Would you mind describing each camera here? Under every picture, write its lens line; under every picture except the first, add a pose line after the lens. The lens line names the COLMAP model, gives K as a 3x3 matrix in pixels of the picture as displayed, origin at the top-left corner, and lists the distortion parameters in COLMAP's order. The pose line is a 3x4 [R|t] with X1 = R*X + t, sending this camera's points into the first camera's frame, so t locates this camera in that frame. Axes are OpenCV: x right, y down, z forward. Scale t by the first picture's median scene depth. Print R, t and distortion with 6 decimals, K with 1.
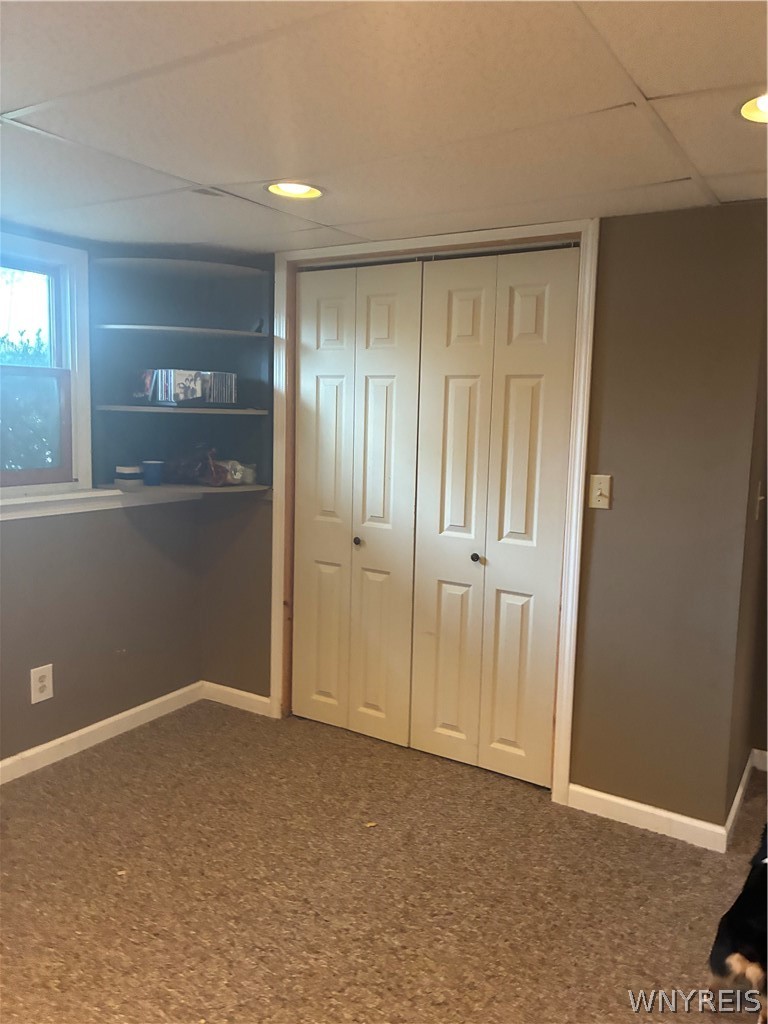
lens RADIAL K [[831.4, 0, 358.1], [0, 831.4, 509.7], [0, 0, 1]] dist [0.045567, -0.052480]
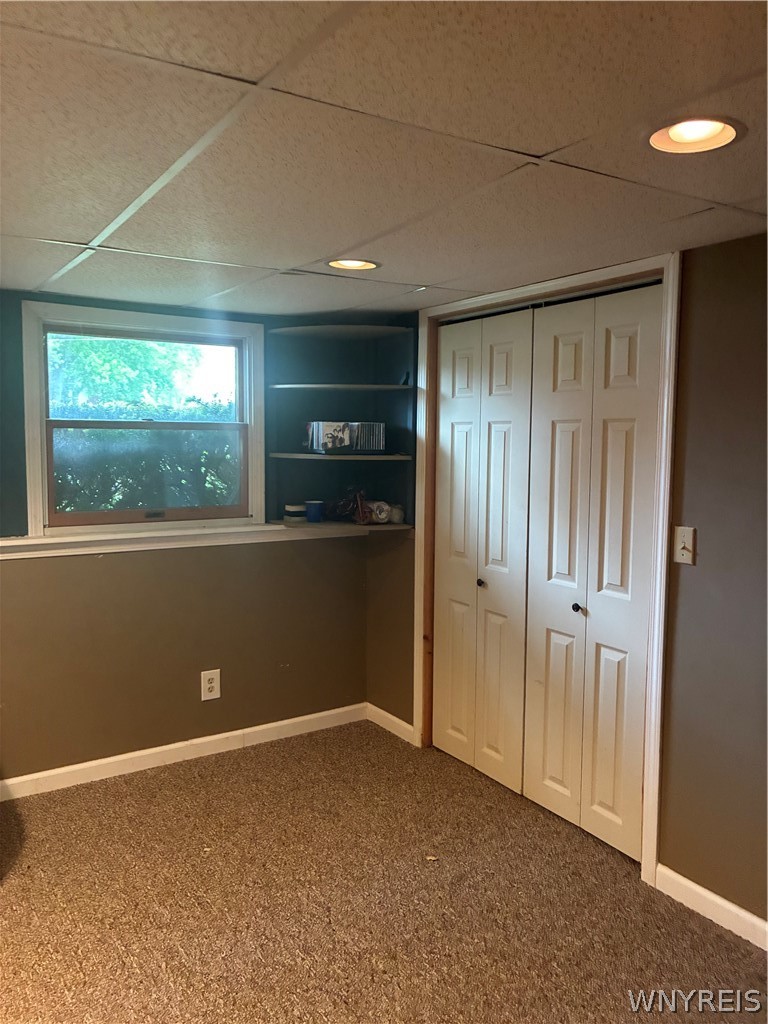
lens RADIAL K [[831.4, 0, 358.1], [0, 831.4, 509.7], [0, 0, 1]] dist [0.045567, -0.052480]
pose [[0.889475, 0.022548, -0.456428, 0.346988], [-0.039734, 0.998815, -0.028089, -0.018124], [0.455254, 0.043121, 0.889317, 0.018023]]
